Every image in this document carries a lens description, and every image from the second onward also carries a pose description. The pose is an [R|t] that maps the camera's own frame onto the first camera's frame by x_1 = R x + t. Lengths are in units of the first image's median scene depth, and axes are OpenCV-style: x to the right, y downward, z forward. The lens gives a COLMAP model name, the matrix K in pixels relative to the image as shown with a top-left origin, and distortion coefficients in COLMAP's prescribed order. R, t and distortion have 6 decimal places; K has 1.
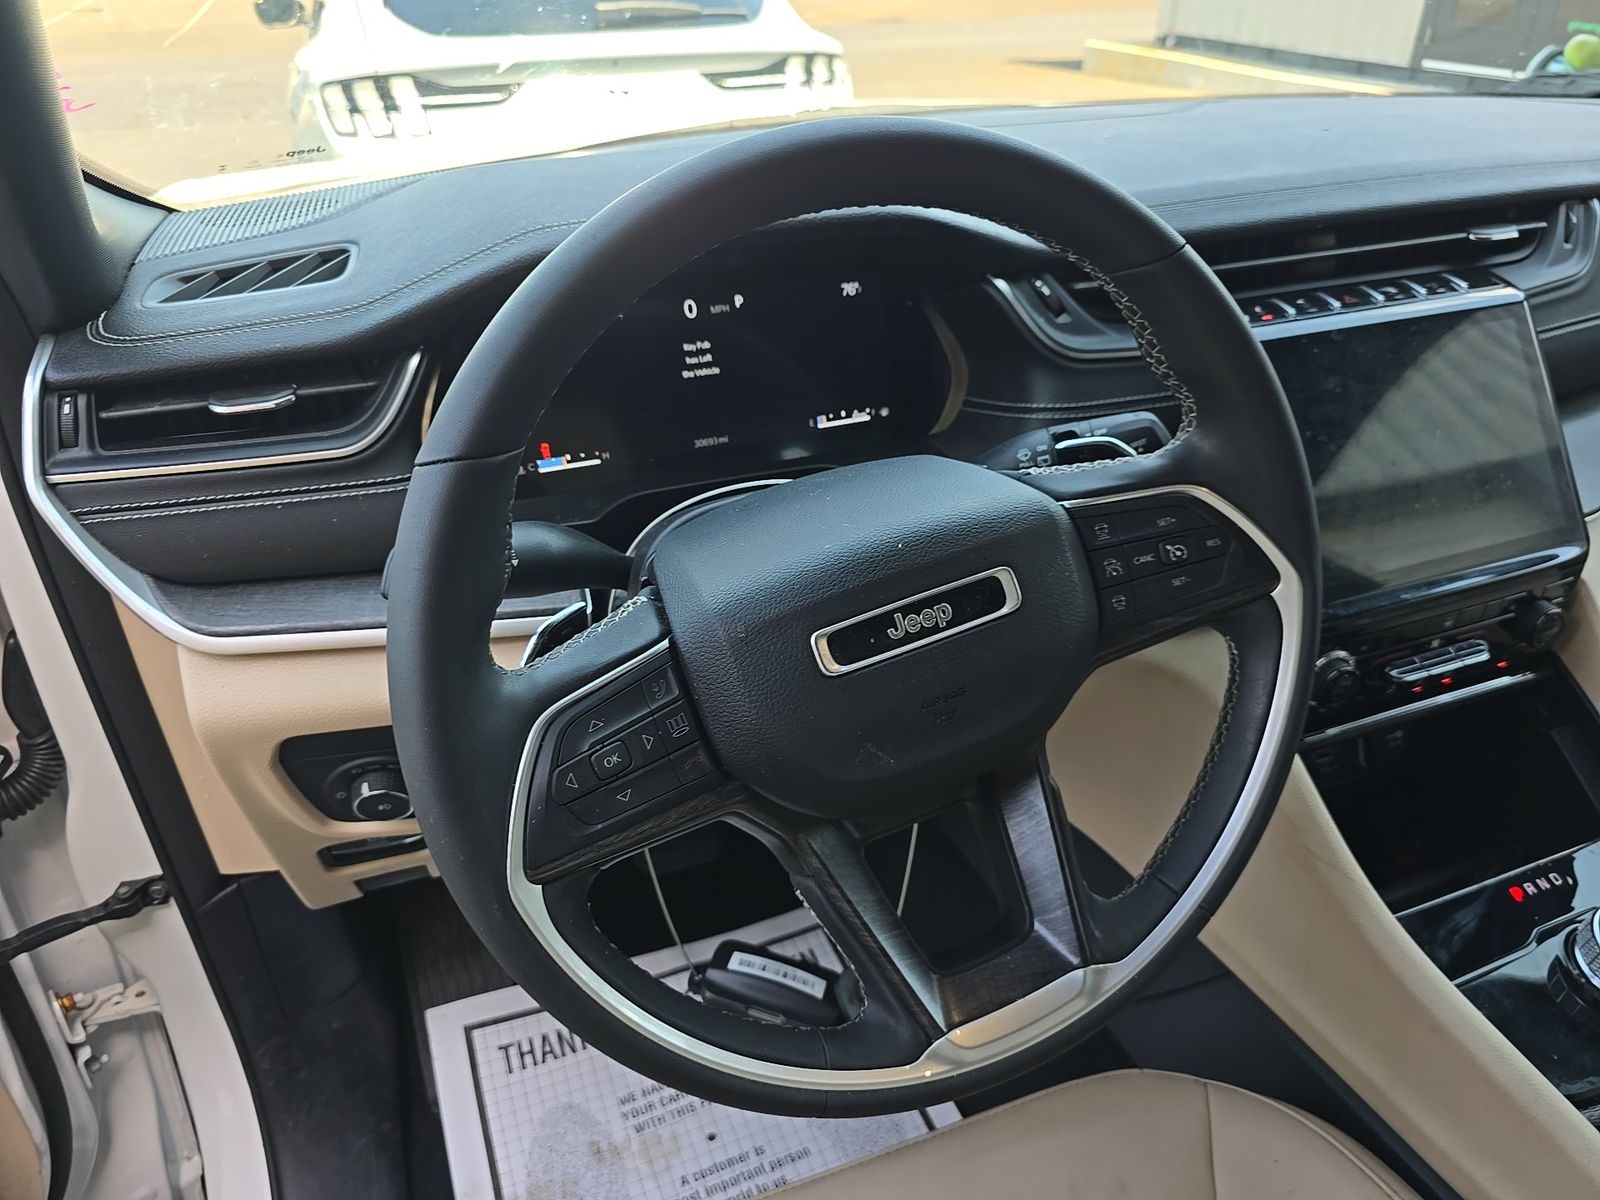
lens RADIAL K [[1123.1, 0, 800.0], [0, 1123.1, 600.0], [0, 0, 1]] dist [-0.005852, -0.003264]
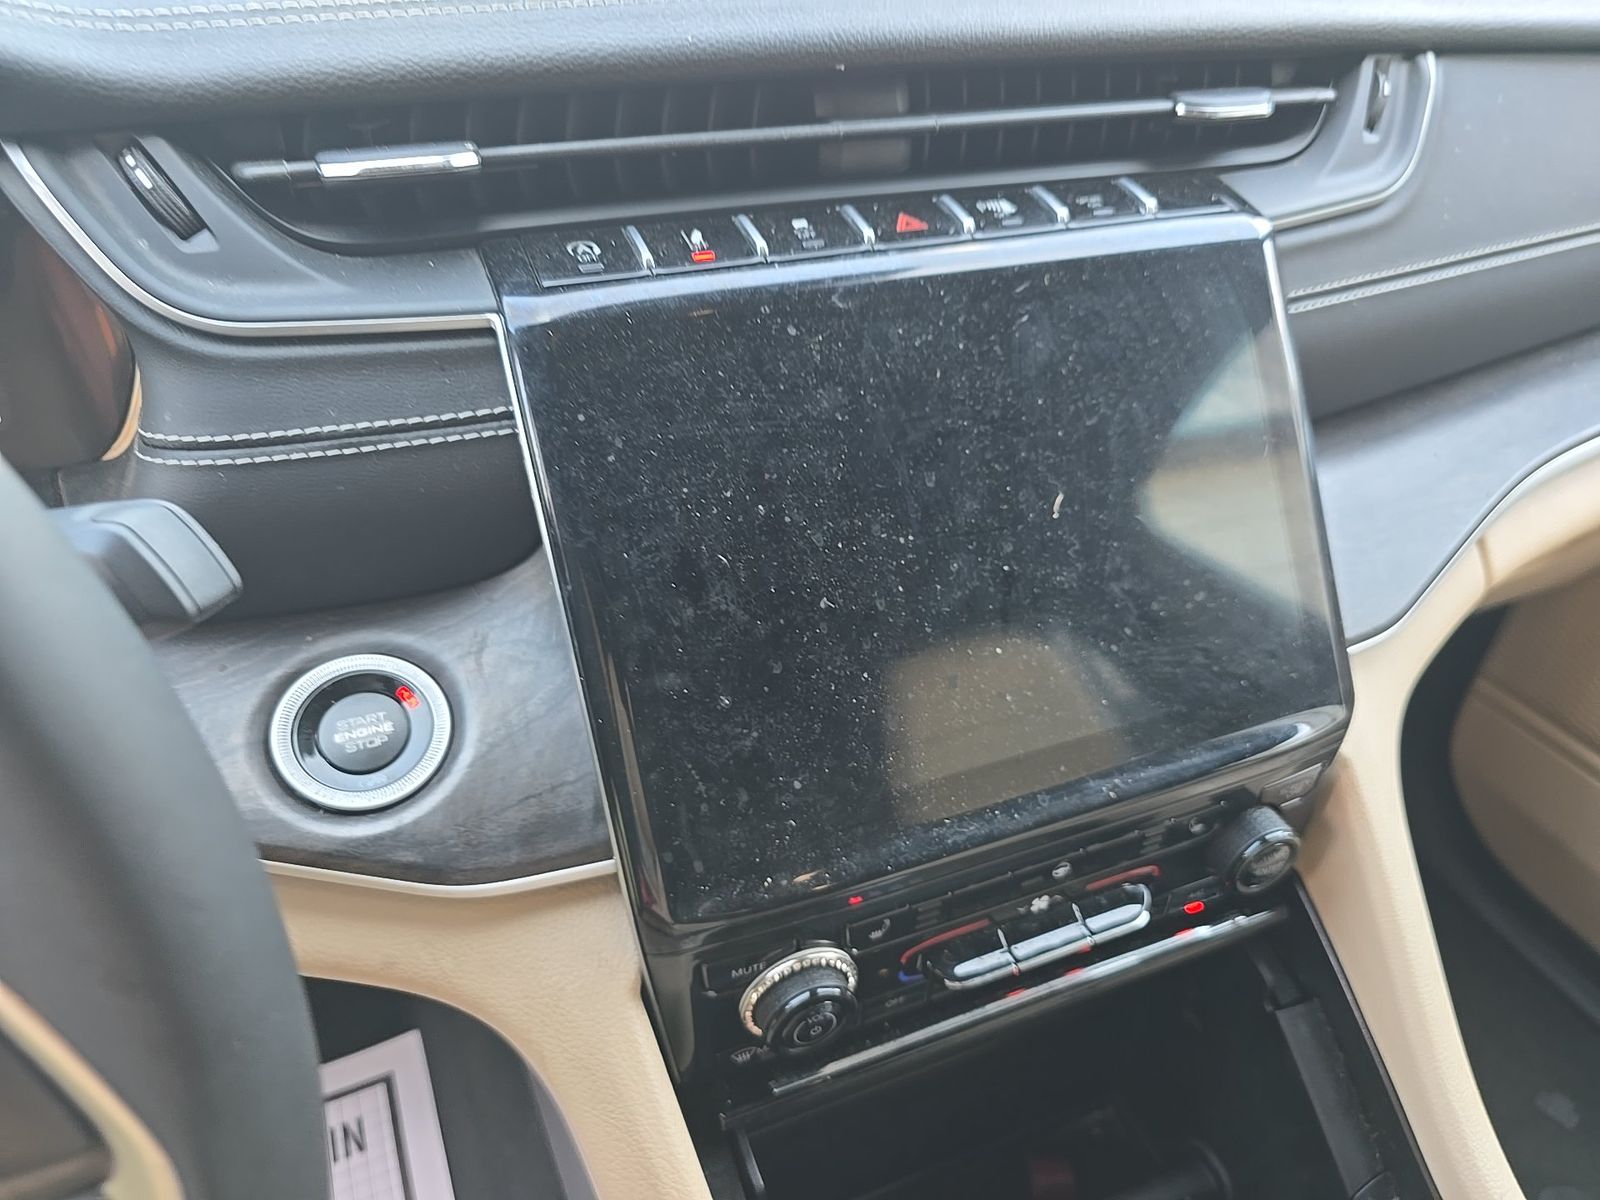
lens RADIAL K [[1250.4, 0, 800.0], [0, 1250.4, 600.0], [0, 0, 1]] dist [-0.007478, -0.002016]
pose [[0.996372, 0.024305, 0.081556, 0.377174], [-0.030601, 0.996573, 0.076847, -0.133858], [-0.079408, -0.079064, 0.993702, 0.411363]]
